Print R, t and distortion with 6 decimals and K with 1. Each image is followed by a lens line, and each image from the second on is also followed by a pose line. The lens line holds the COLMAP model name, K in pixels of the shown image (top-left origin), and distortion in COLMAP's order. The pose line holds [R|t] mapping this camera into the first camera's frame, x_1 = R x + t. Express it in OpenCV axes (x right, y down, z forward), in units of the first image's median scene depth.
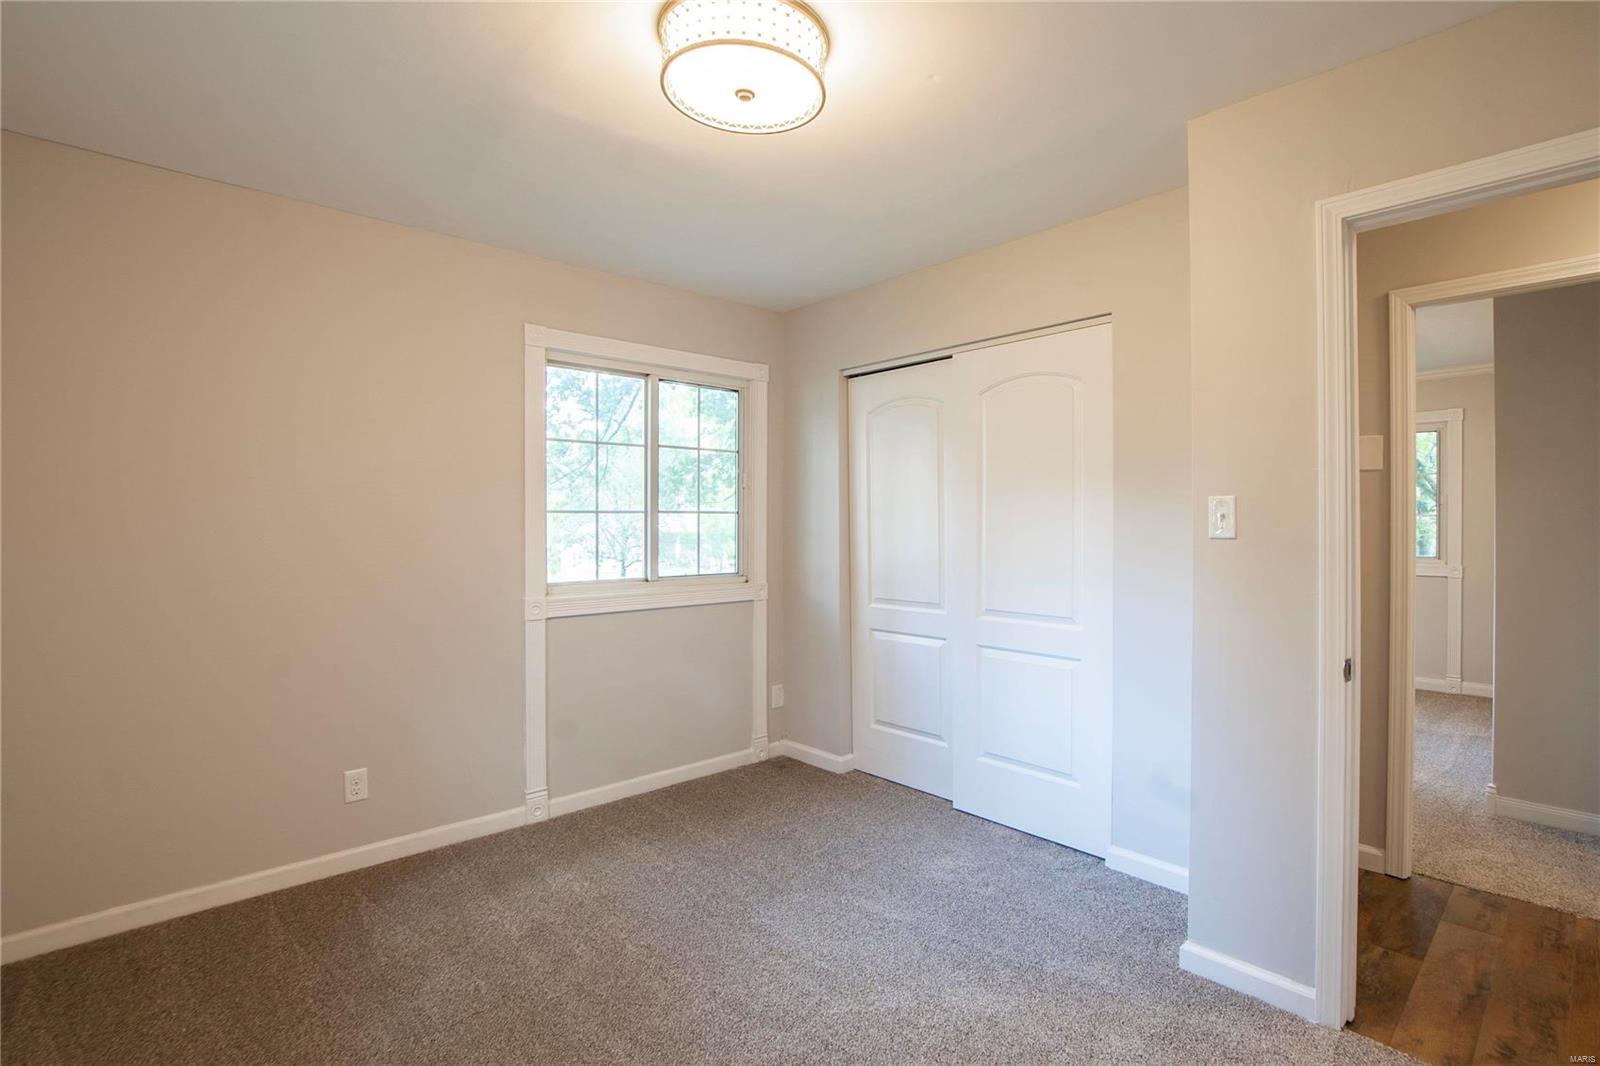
lens RADIAL K [[718.9, 0, 797.0], [0, 718.9, 527.0], [0, 0, 1]] dist [-0.029149, 0.000433]
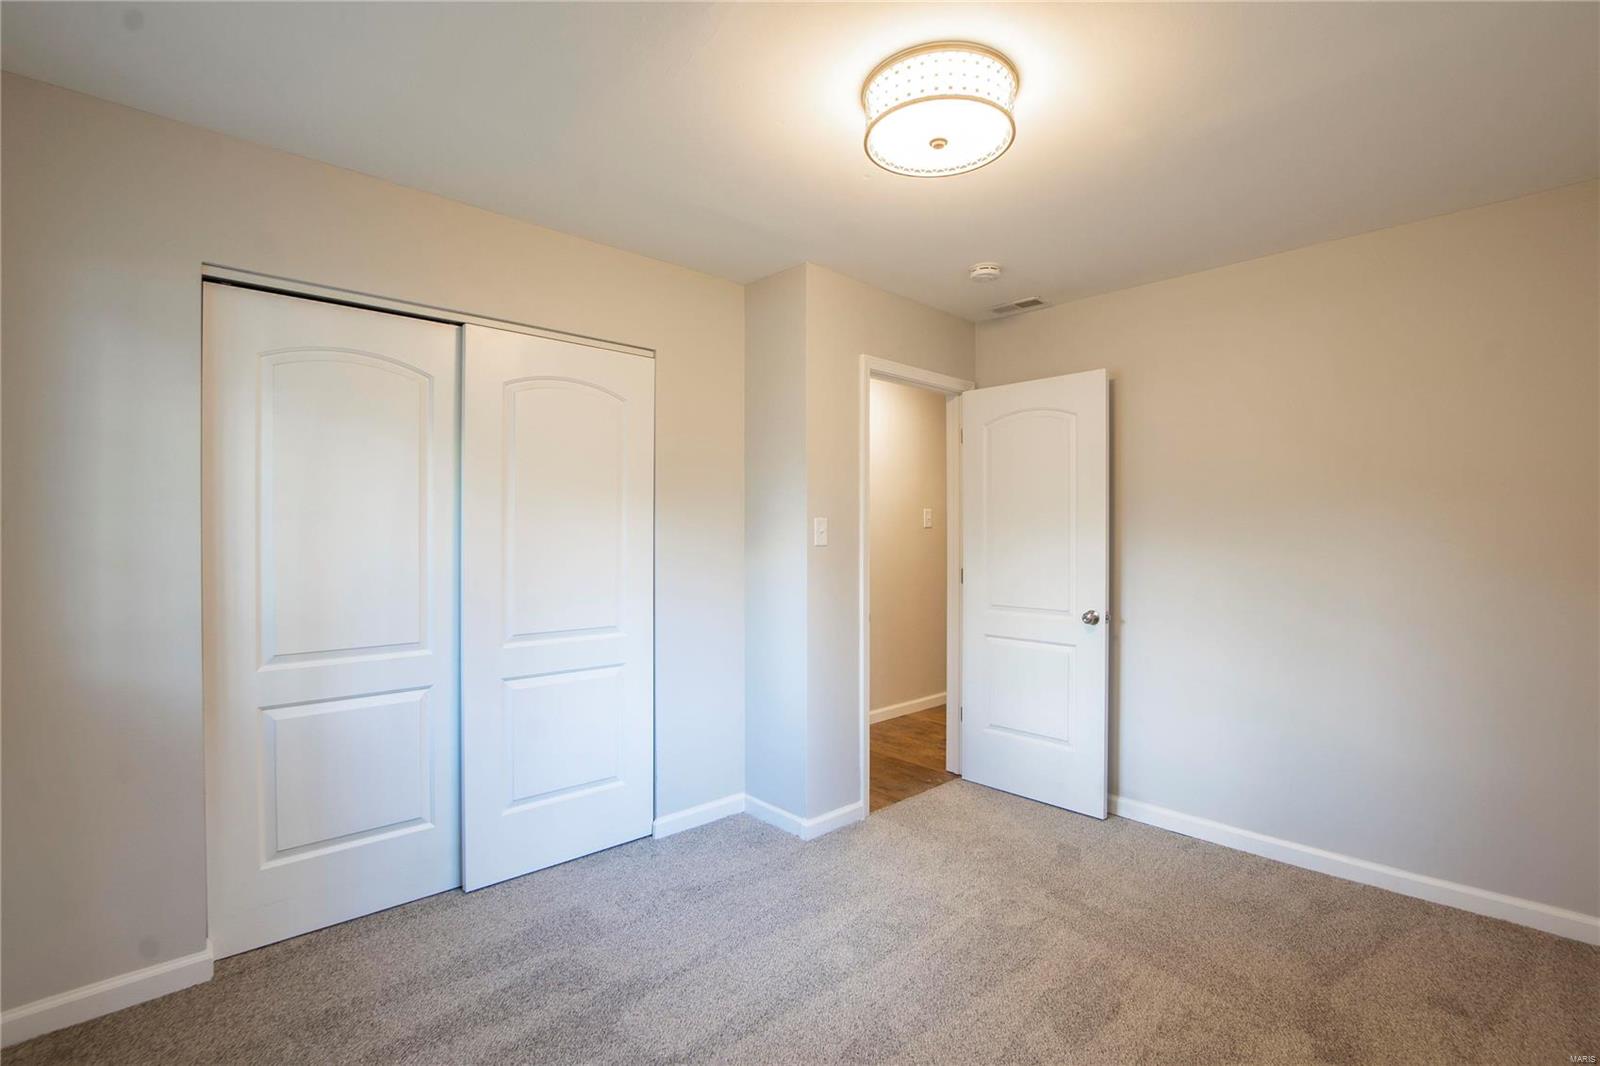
lens RADIAL K [[718.9, 0, 797.0], [0, 718.9, 527.0], [0, 0, 1]] dist [-0.029149, 0.000433]
pose [[-0.005145, 0.009086, 0.999945, -0.651942], [0.000164, 0.999959, -0.009085, -0.007754], [-0.999987, 0.000117, -0.005146, 0.721382]]
